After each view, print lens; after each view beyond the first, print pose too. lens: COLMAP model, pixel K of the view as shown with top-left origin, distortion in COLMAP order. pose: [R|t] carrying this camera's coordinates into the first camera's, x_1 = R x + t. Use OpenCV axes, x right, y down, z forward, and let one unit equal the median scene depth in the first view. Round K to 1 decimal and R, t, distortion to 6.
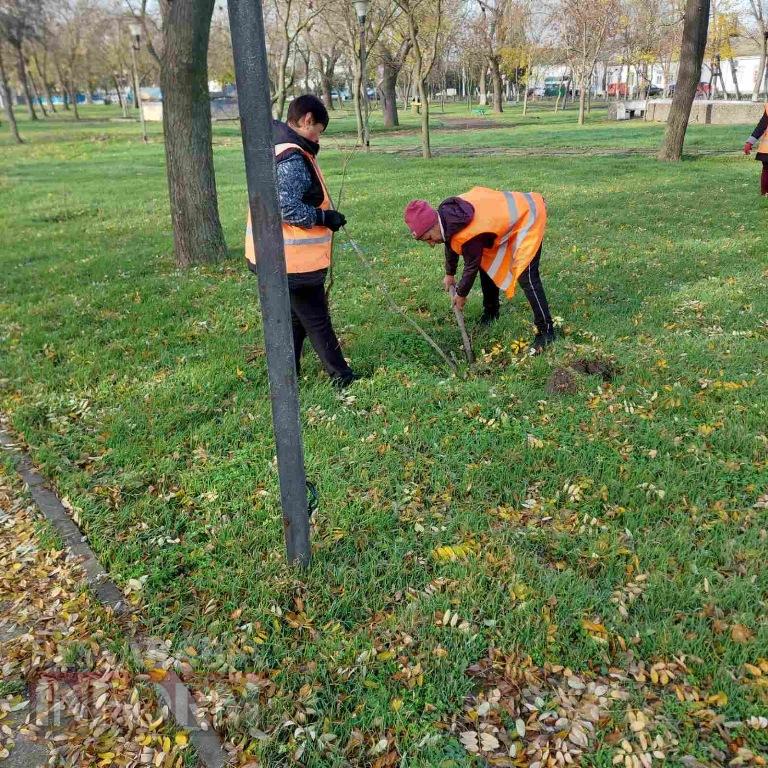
lens RADIAL K [[733.5, 0, 384.0], [0, 733.5, 384.0], [0, 0, 1]] dist [0.078049, -0.129791]
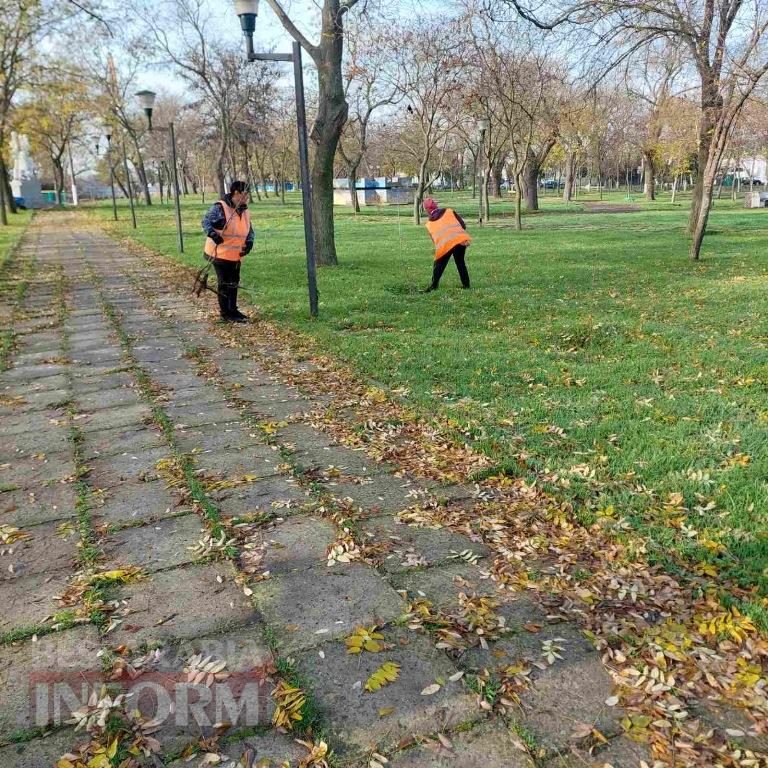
lens RADIAL K [[733.5, 0, 384.0], [0, 733.5, 384.0], [0, 0, 1]] dist [0.078049, -0.129791]
pose [[0.970694, 0.066655, -0.230892, 0.056593], [-0.090857, 0.991244, -0.095817, 0.047342], [0.222484, 0.113987, 0.968250, -0.126256]]
